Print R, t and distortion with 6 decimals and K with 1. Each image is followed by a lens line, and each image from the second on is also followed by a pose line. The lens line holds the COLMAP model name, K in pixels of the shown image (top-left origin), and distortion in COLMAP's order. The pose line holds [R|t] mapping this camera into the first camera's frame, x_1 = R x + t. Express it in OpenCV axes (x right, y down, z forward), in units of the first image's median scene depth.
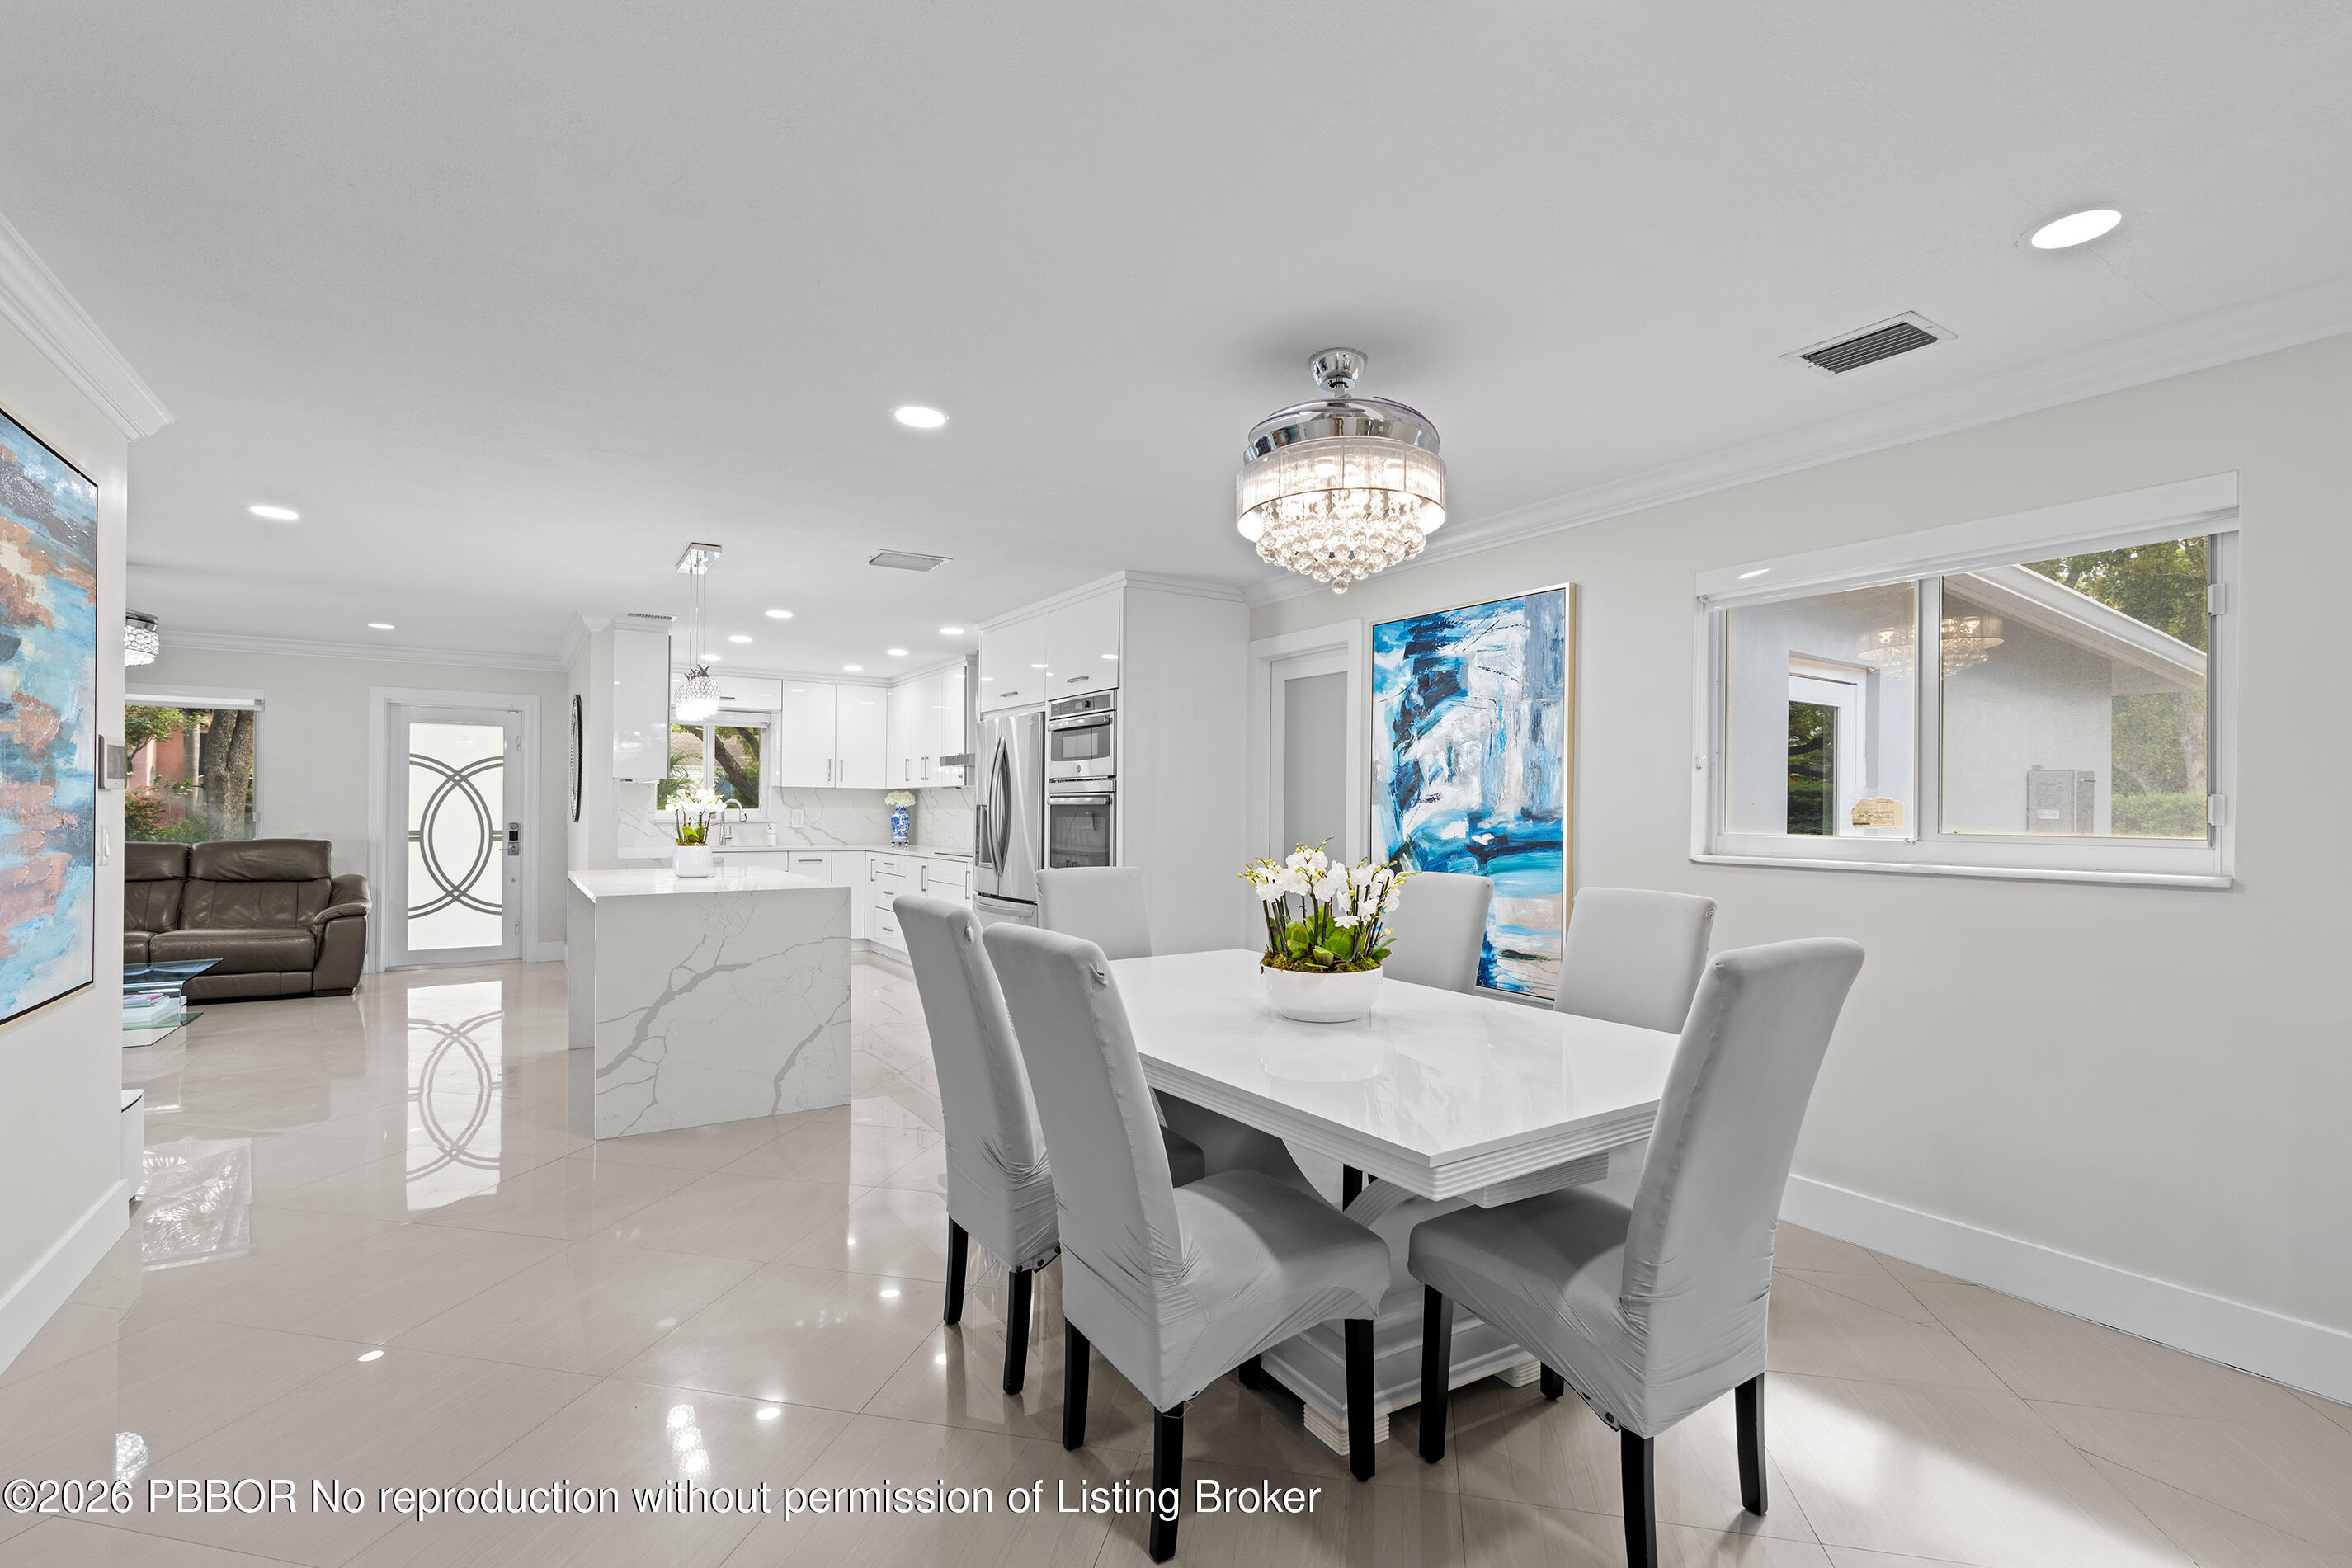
lens RADIAL K [[1070.4, 0, 1186.0], [0, 1070.4, 799.0], [0, 0, 1]] dist [0.004027, 0.000260]
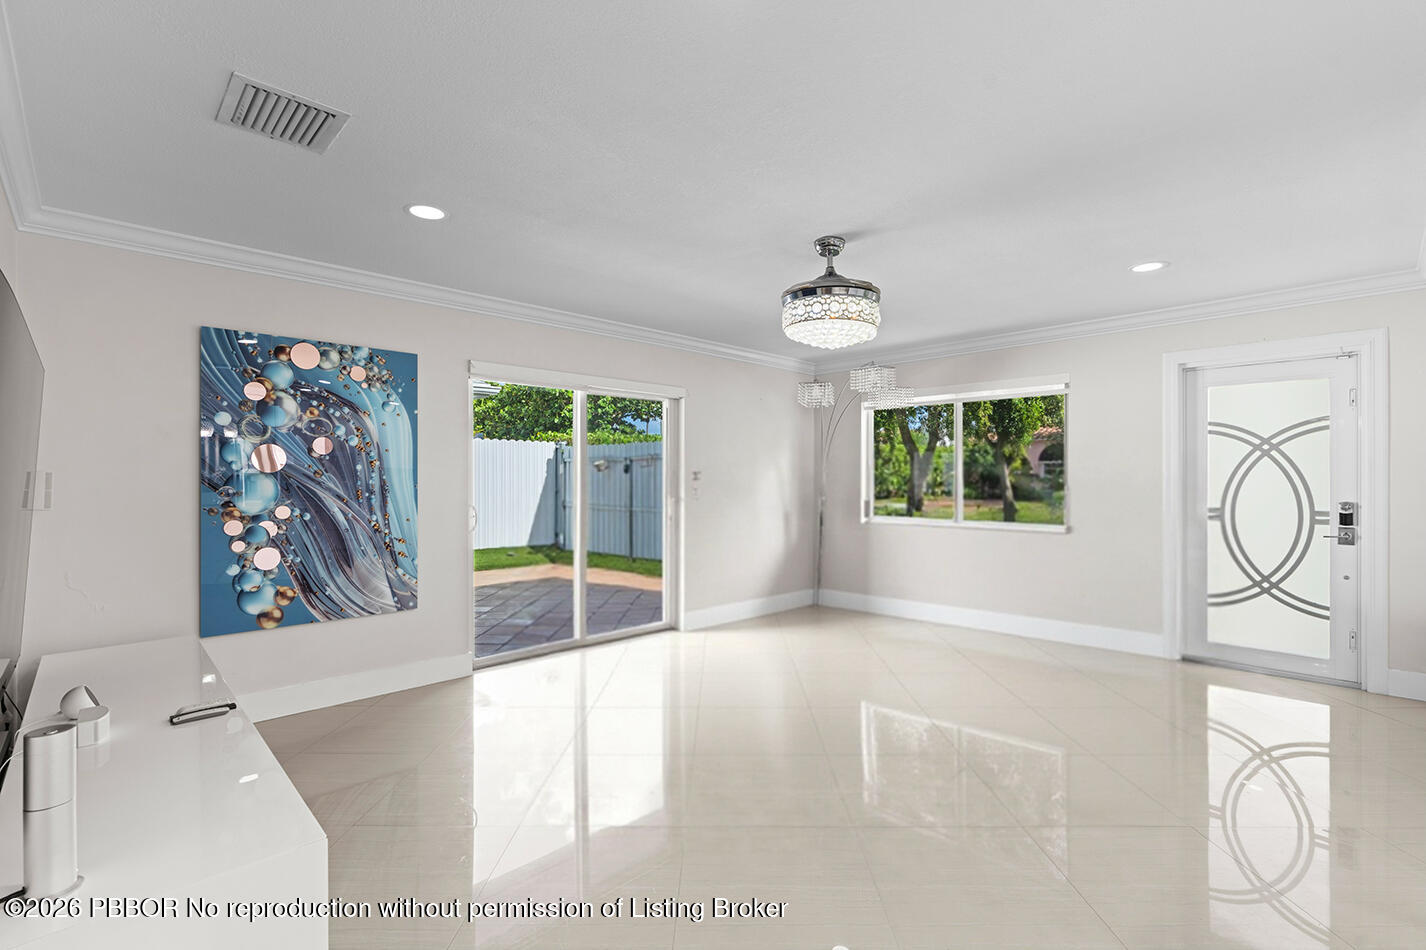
lens RADIAL K [[635.8, 0, 716.3], [0, 635.8, 476.8], [0, 0, 1]] dist [0.002672, -0.001918]
pose [[0.196325, -0.007063, -0.980513, -0.276740], [0.006619, 0.999961, -0.005878, 0.003922], [0.980517, -0.005336, 0.196364, 0.481854]]
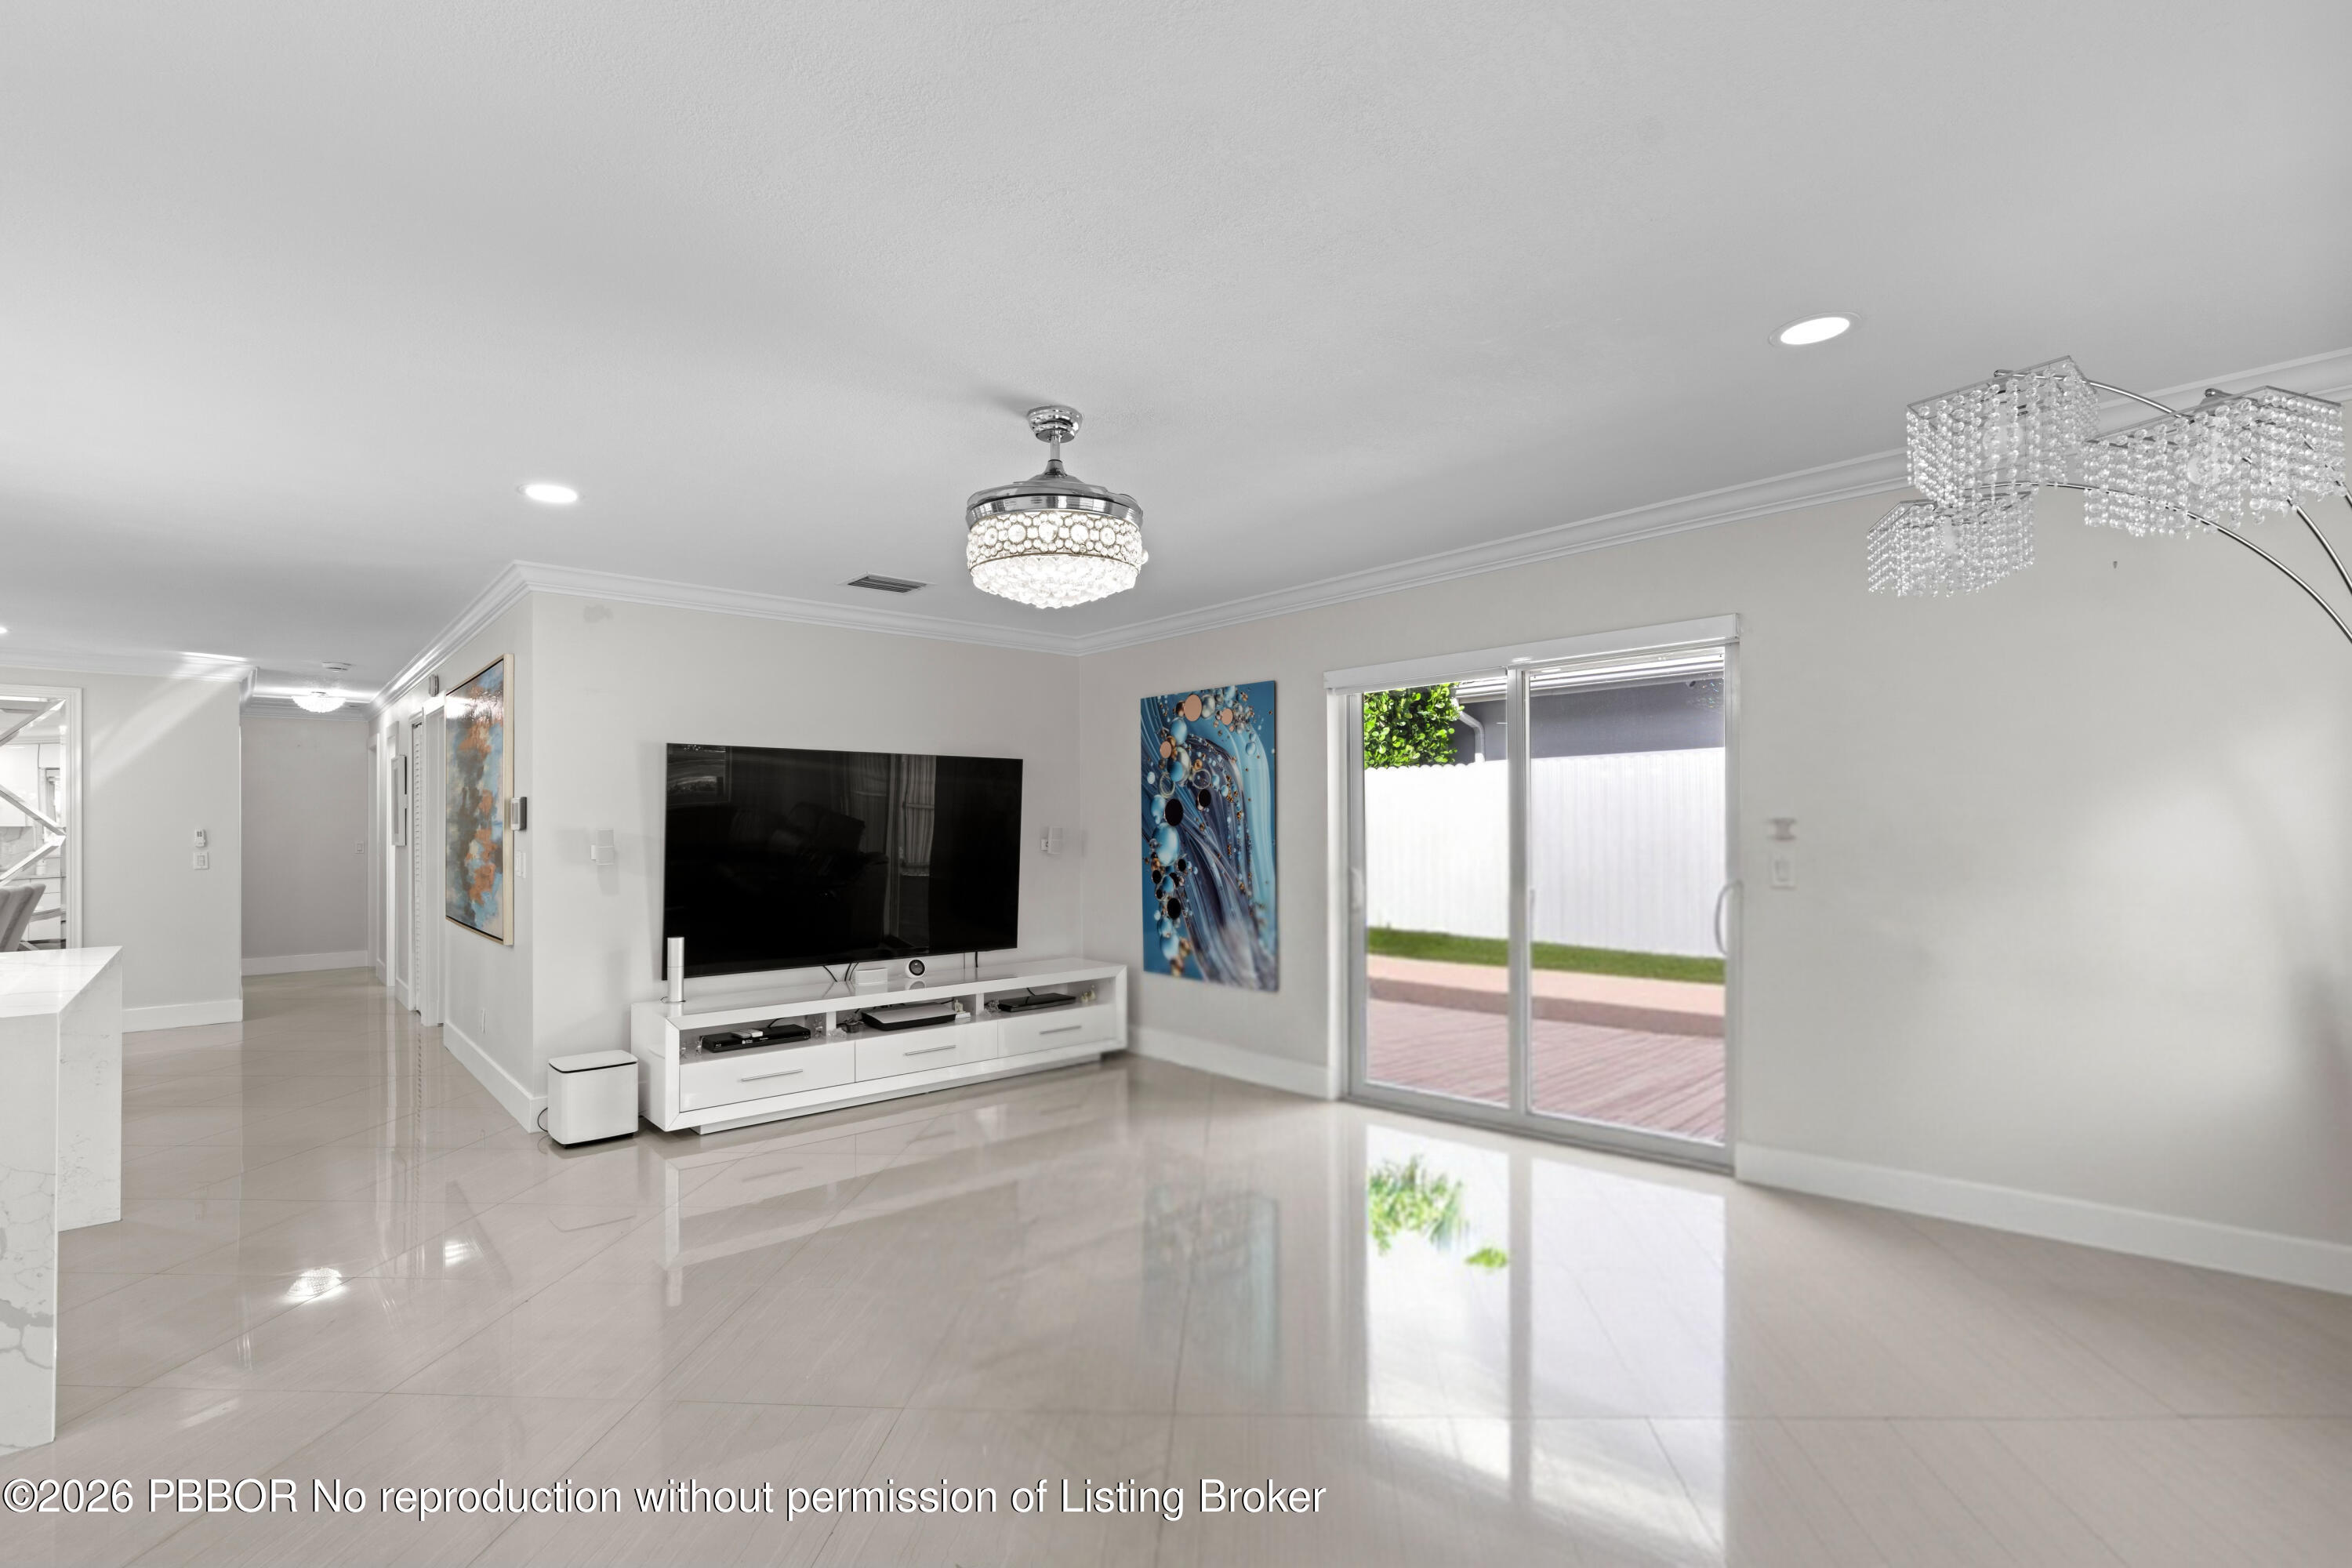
lens RADIAL K [[1071.6, 0, 1174.7], [0, 1071.6, 807.3], [0, 0, 1]] dist [0.001399, 0.000076]
pose [[-0.989027, -0.002035, -0.147718, -0.615924], [0.000768, 0.999821, -0.018914, -0.001884], [0.147730, -0.018820, -0.988849, 0.973304]]
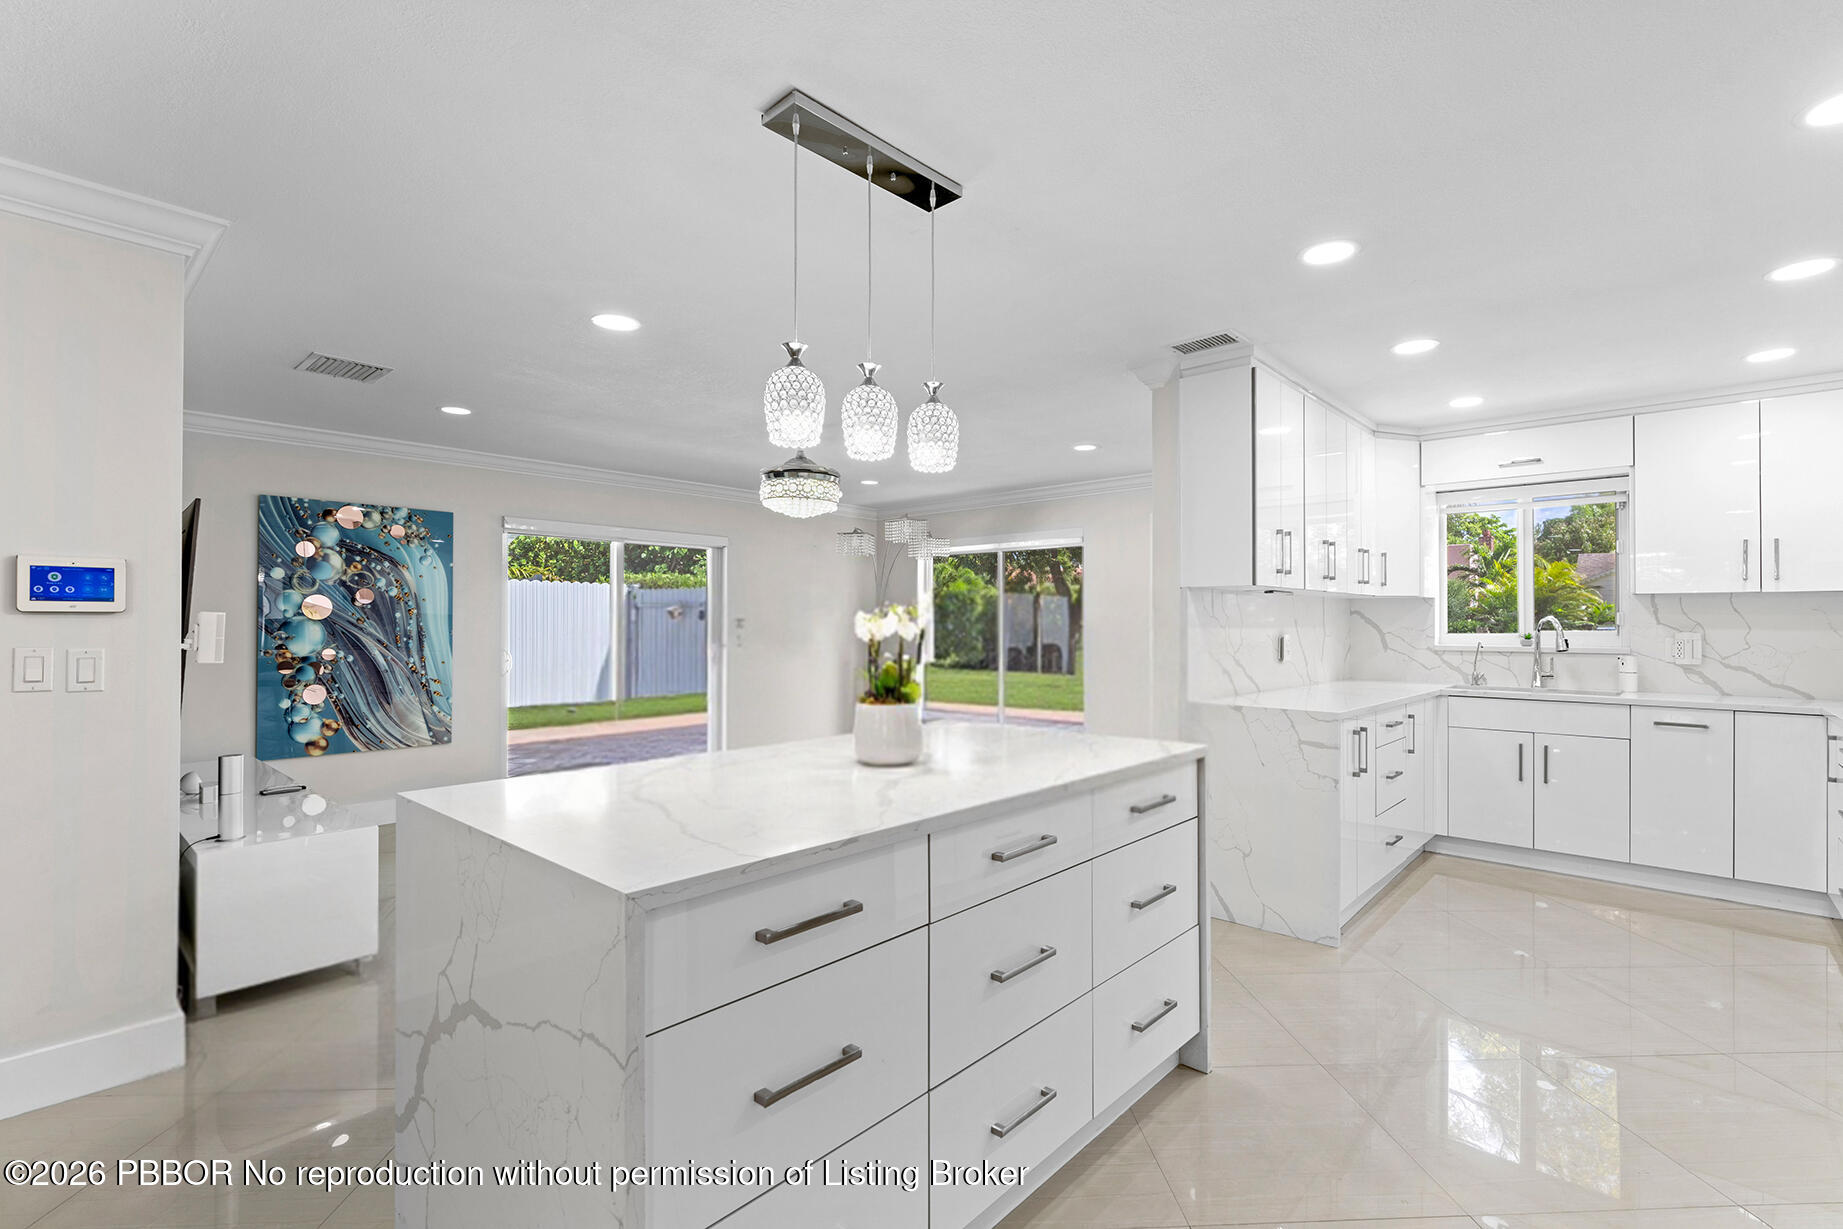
lens RADIAL K [[821.7, 0, 922.0], [0, 821.7, 615.6], [0, 0, 1]] dist [0.002672, -0.001918]
pose [[0.252442, -0.017463, -0.967454, -0.042153], [0.005620, 0.999847, -0.016581, 0.006455], [0.967596, -0.001252, 0.252501, 0.556690]]
